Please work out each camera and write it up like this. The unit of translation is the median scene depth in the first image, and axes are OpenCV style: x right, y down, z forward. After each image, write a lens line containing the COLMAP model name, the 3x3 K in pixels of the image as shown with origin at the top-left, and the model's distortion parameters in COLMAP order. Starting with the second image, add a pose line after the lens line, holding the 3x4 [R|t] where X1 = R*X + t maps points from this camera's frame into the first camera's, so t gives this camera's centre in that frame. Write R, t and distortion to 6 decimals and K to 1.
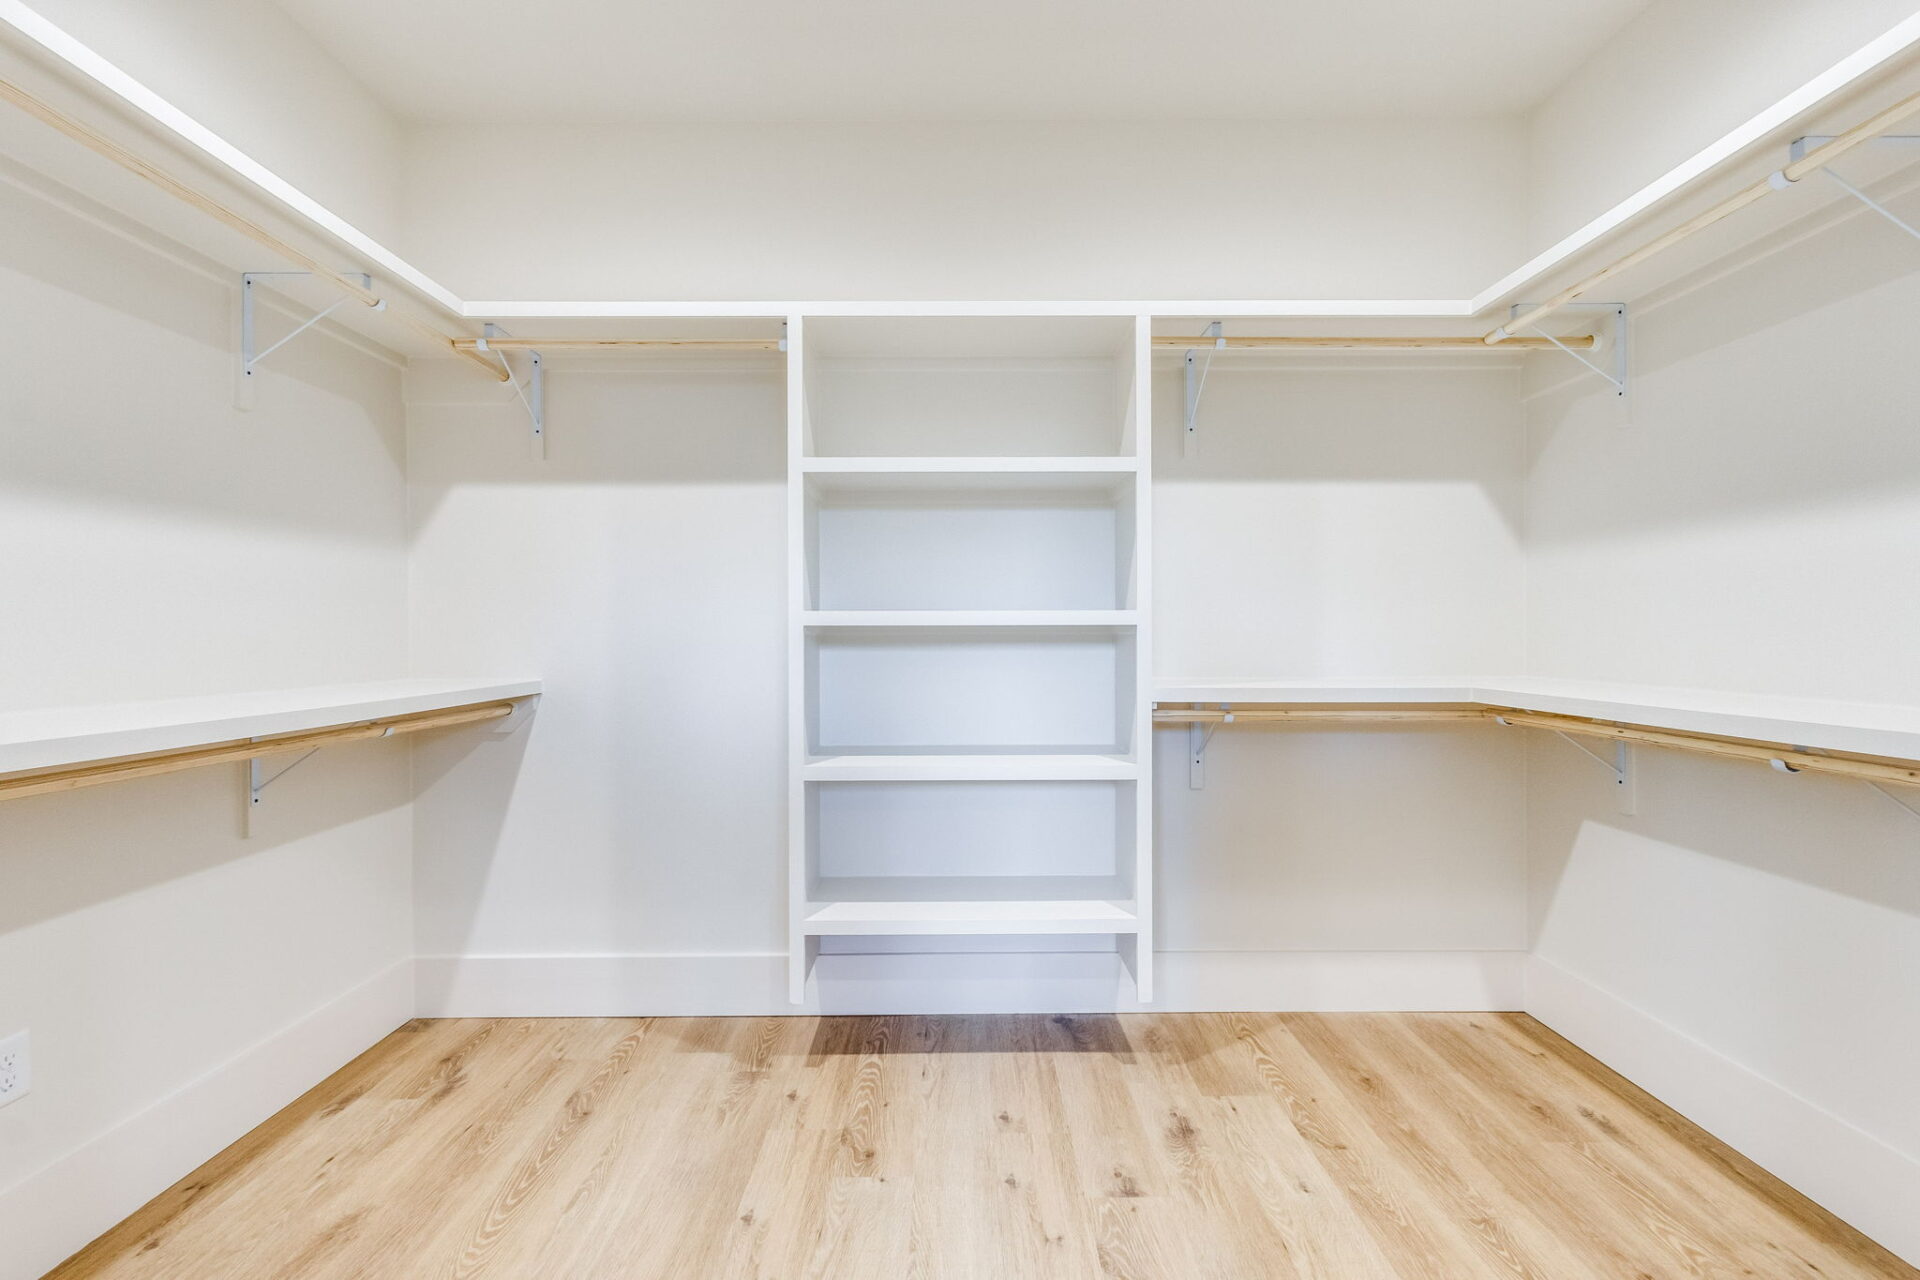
lens RADIAL K [[886.4, 0, 958.8], [0, 886.4, 635.9], [0, 0, 1]] dist [0.003205, 0.000848]
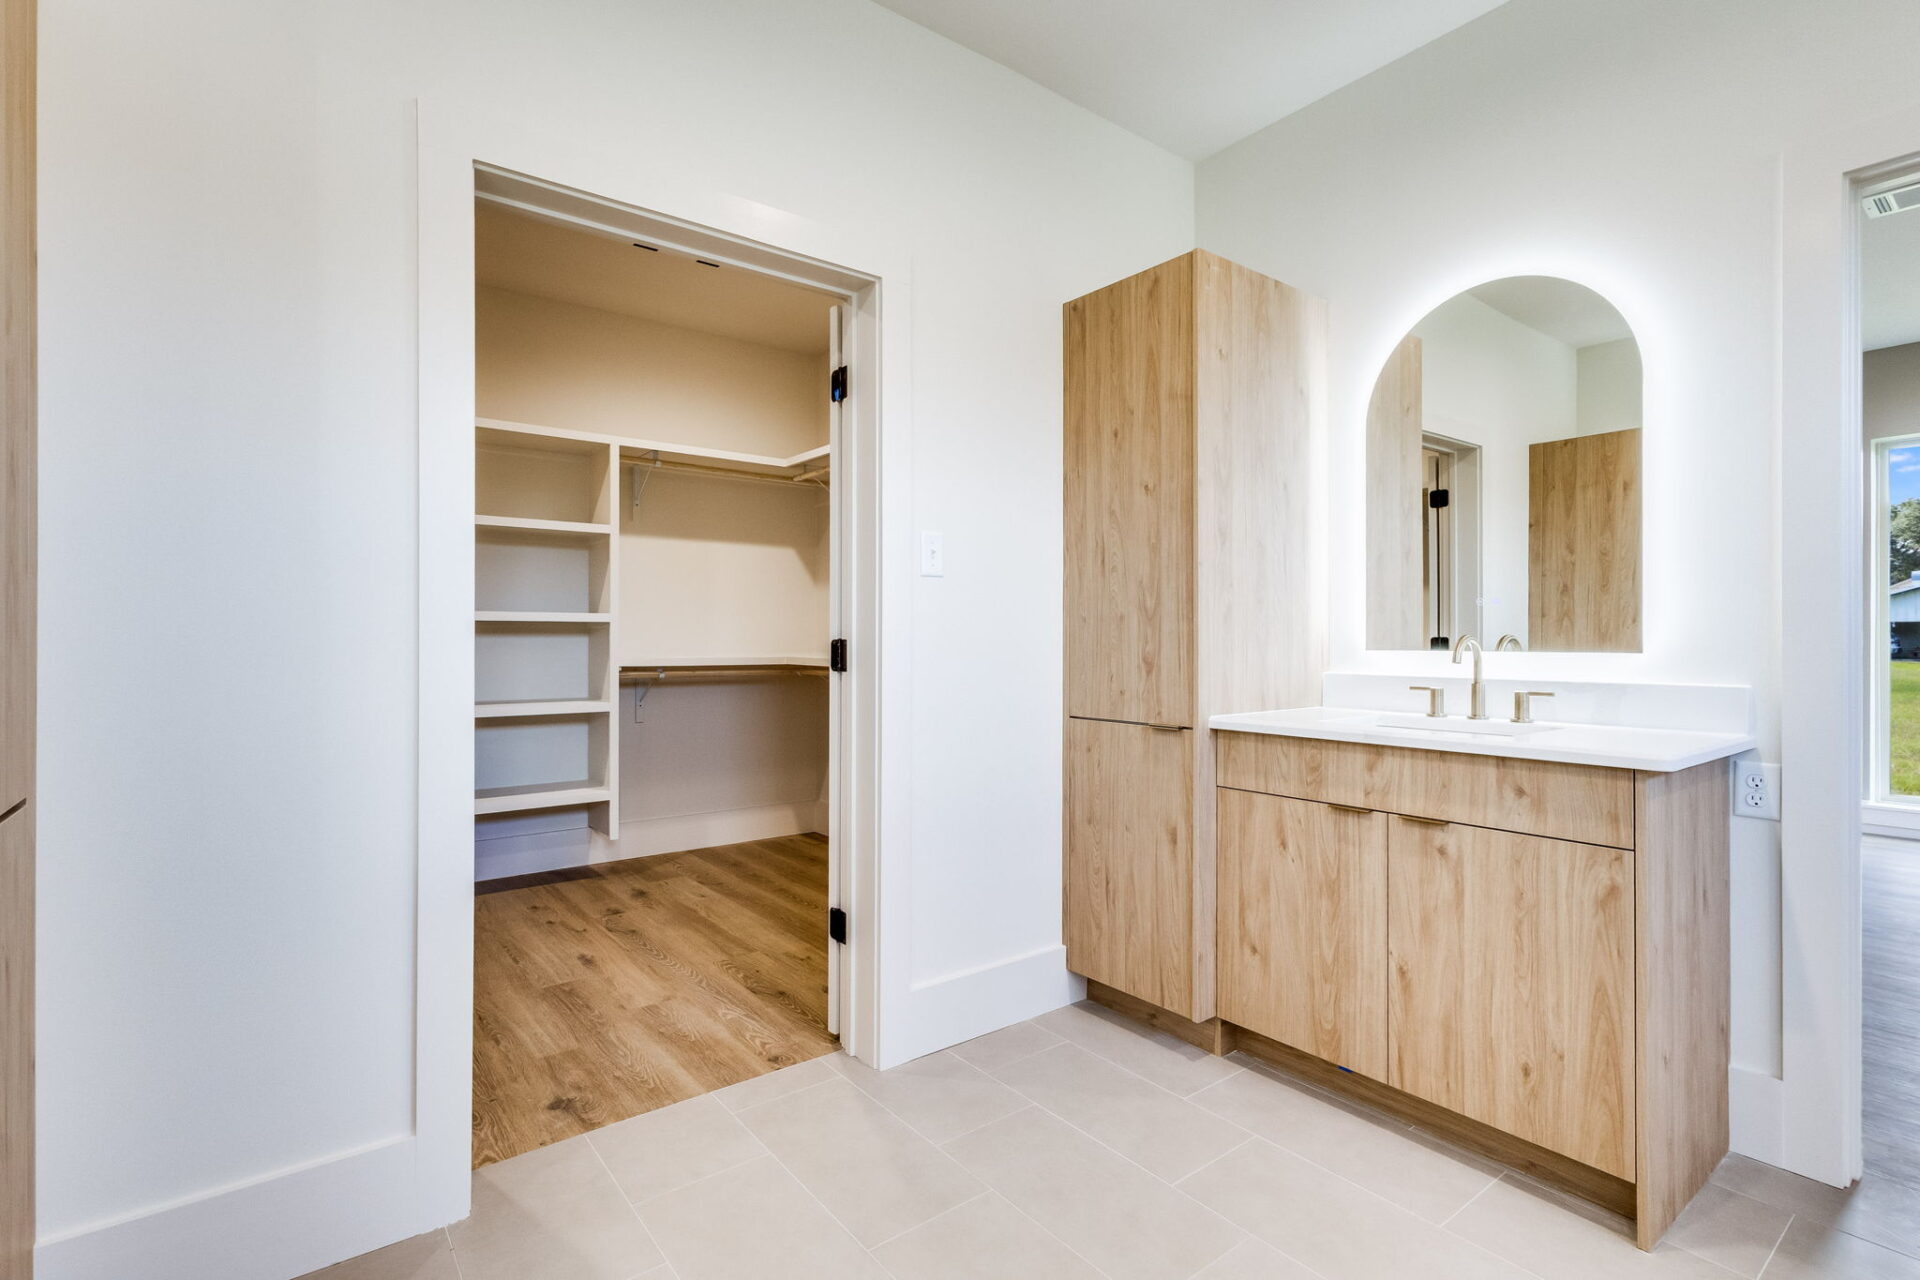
lens RADIAL K [[886.4, 0, 956.5], [0, 886.4, 640.2], [0, 0, 1]] dist [0.003205, 0.000848]
pose [[0.792217, 0.002258, 0.610235, -0.319860], [-0.004084, 0.999990, 0.001603, 0.016558], [-0.610226, -0.003762, 0.792219, -0.784462]]
